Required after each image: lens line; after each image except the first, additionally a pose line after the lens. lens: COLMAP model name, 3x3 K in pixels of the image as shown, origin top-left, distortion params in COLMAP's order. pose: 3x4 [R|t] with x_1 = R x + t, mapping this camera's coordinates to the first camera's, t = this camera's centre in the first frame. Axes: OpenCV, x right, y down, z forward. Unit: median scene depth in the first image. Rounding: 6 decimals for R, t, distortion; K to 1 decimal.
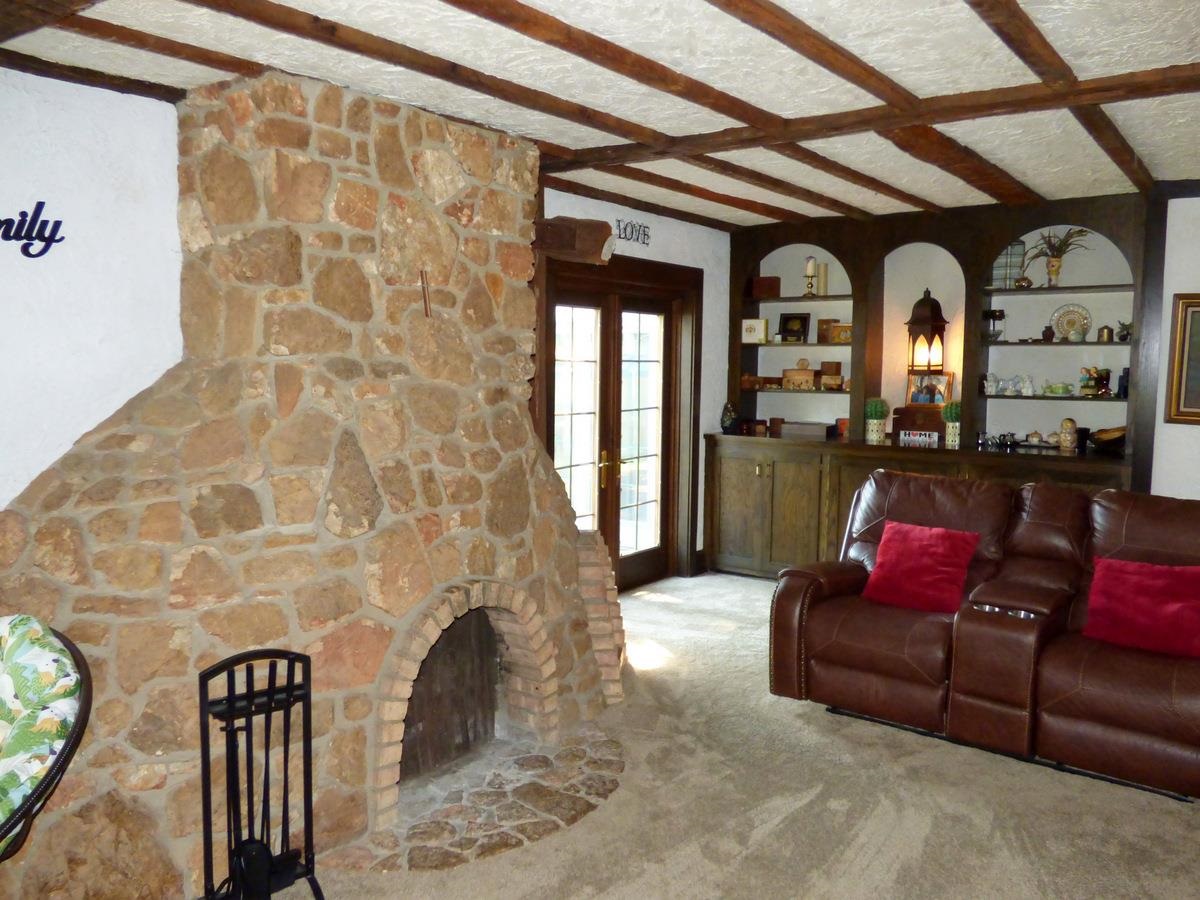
lens RADIAL K [[921.7, 0, 600.0], [0, 921.7, 450.0], [0, 0, 1]] dist [-0.007329, -0.004404]
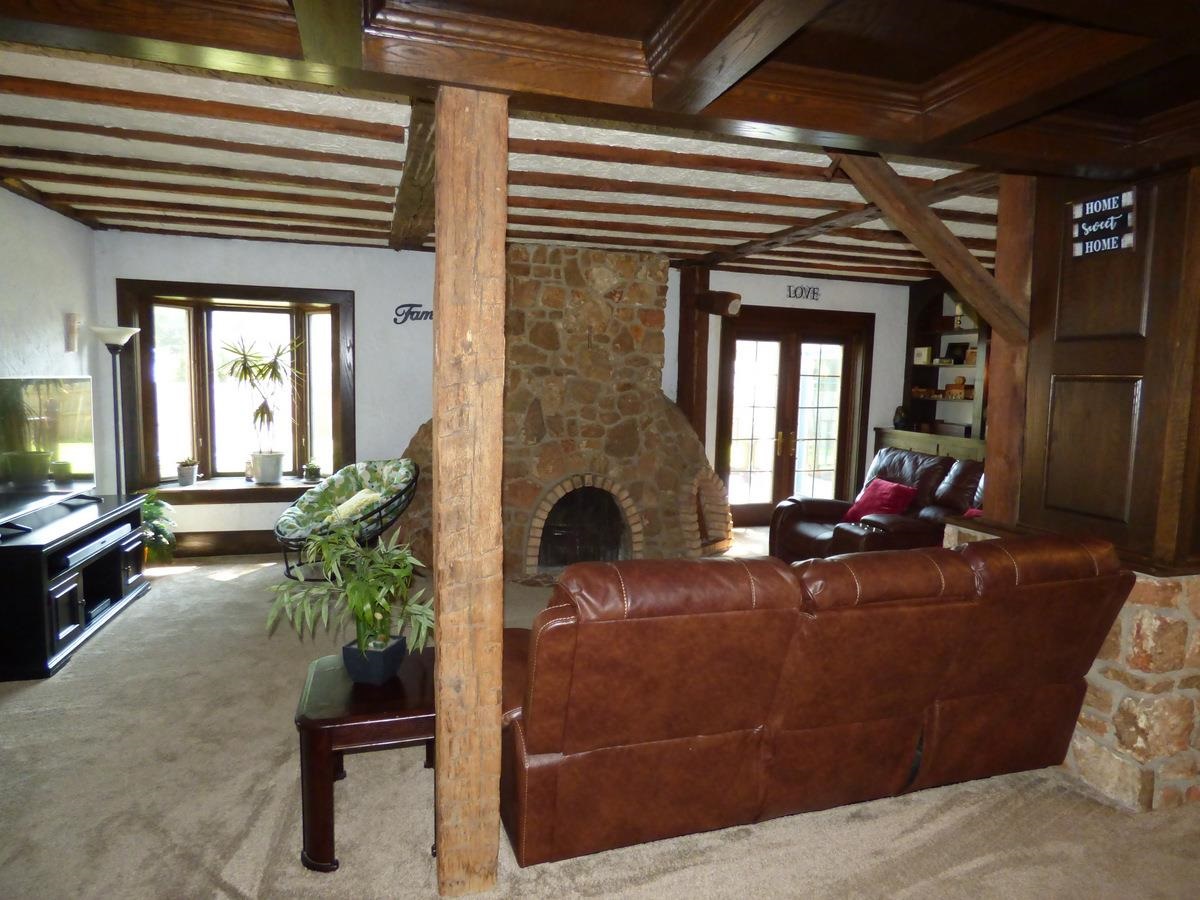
lens RADIAL K [[732.8, 0, 602.4], [0, 732.8, 446.9], [0, 0, 1]] dist [-0.019010, 0.000182]
pose [[0.815047, 0.069463, -0.575216, 0.833605], [-0.074360, 0.997118, 0.015048, 0.053401], [0.574603, 0.030508, 0.817863, -0.341376]]
